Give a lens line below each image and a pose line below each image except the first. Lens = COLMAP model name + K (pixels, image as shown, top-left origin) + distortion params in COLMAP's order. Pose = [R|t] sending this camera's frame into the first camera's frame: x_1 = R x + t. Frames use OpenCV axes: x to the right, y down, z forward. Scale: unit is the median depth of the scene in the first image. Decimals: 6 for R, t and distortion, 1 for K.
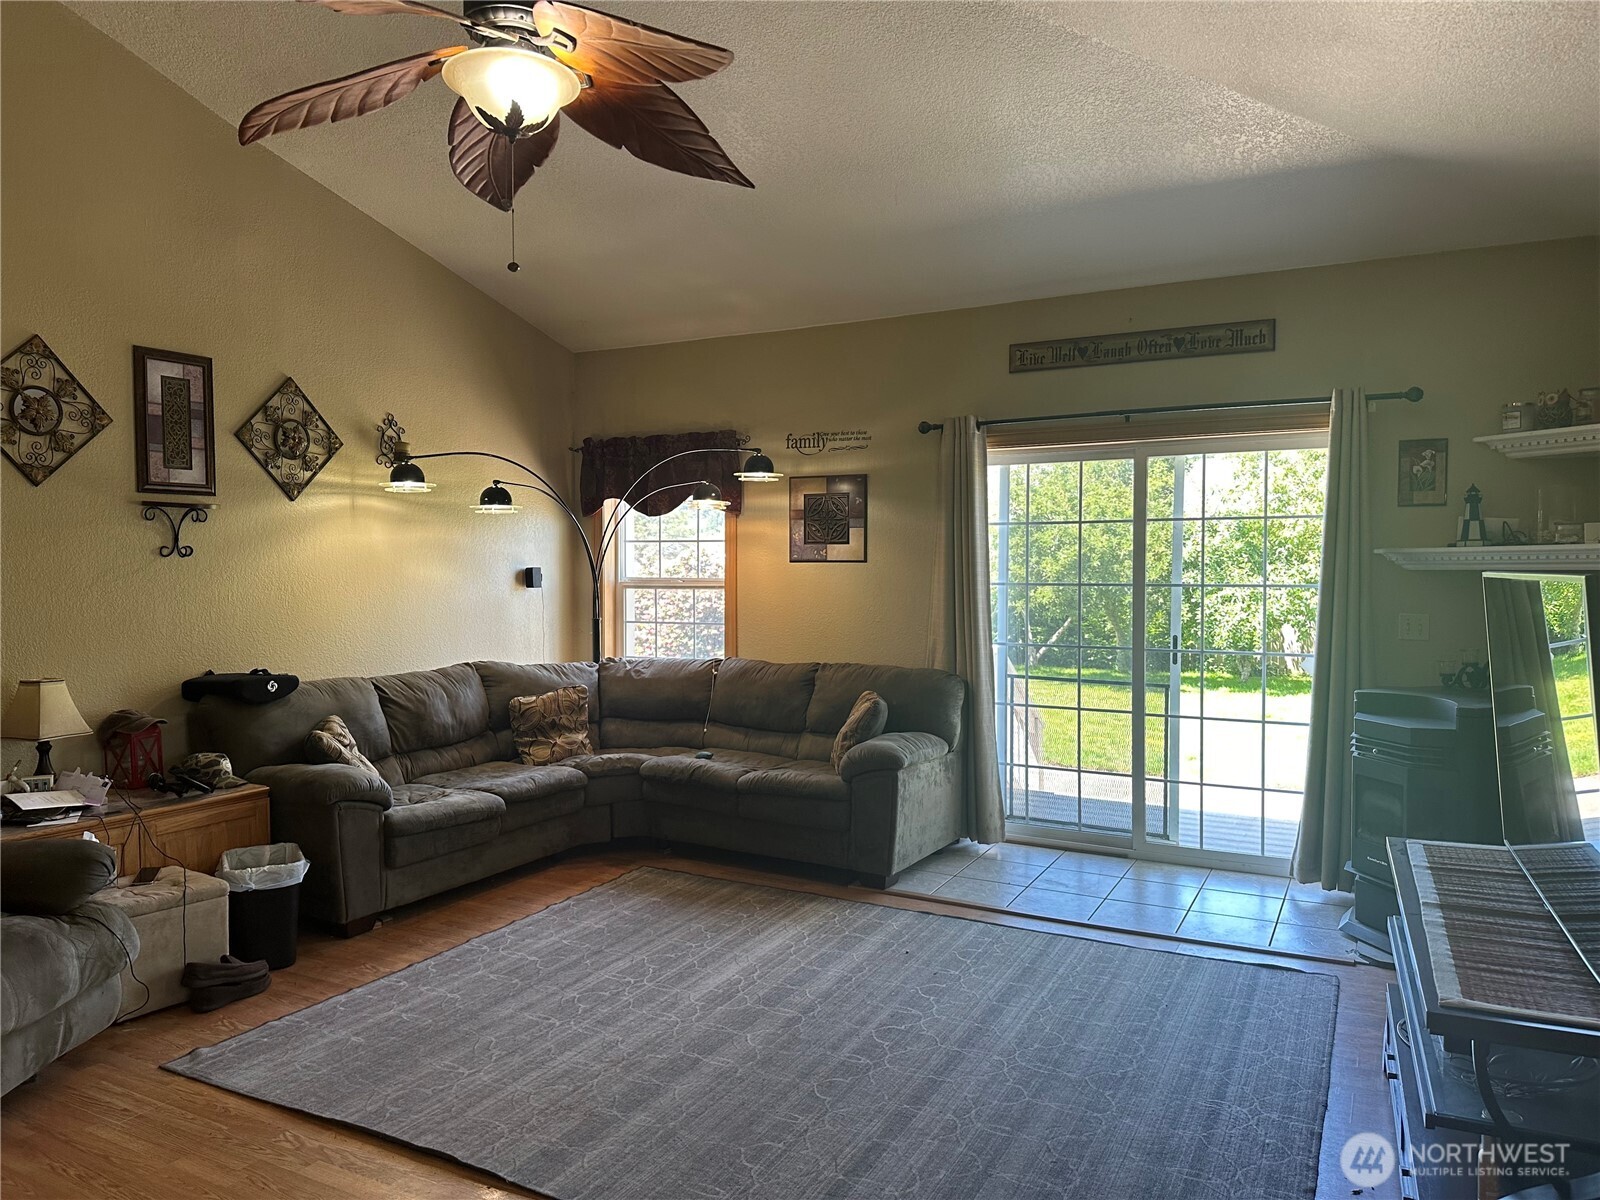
lens RADIAL K [[1117.9, 0, 802.6], [0, 1117.9, 609.6], [0, 0, 1]] dist [0.071204, -0.101928]
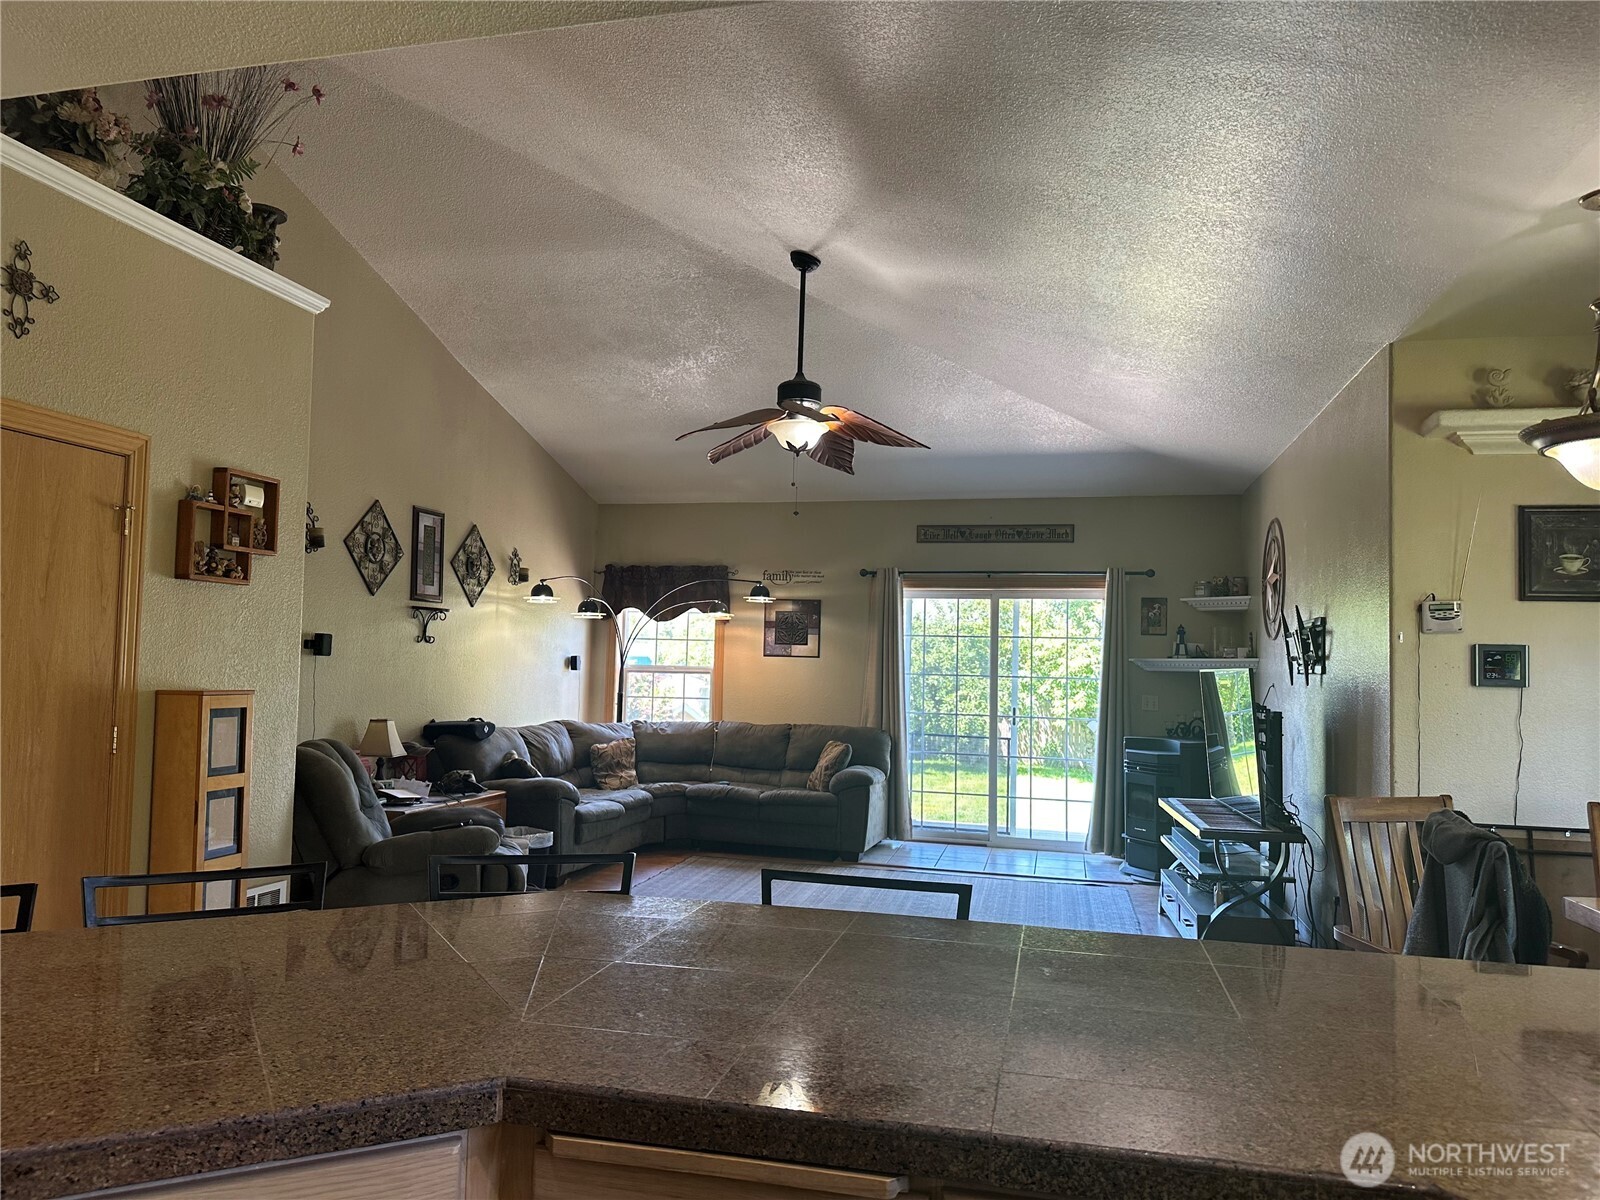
lens RADIAL K [[1117.9, 0, 792.4], [0, 1117.9, 601.6], [0, 0, 1]] dist [0.071204, -0.101928]
pose [[0.969106, 0.038132, 0.243680, -0.387313], [-0.014578, 0.995105, -0.097744, 0.033794], [-0.246214, 0.091172, 0.964918, -0.508959]]
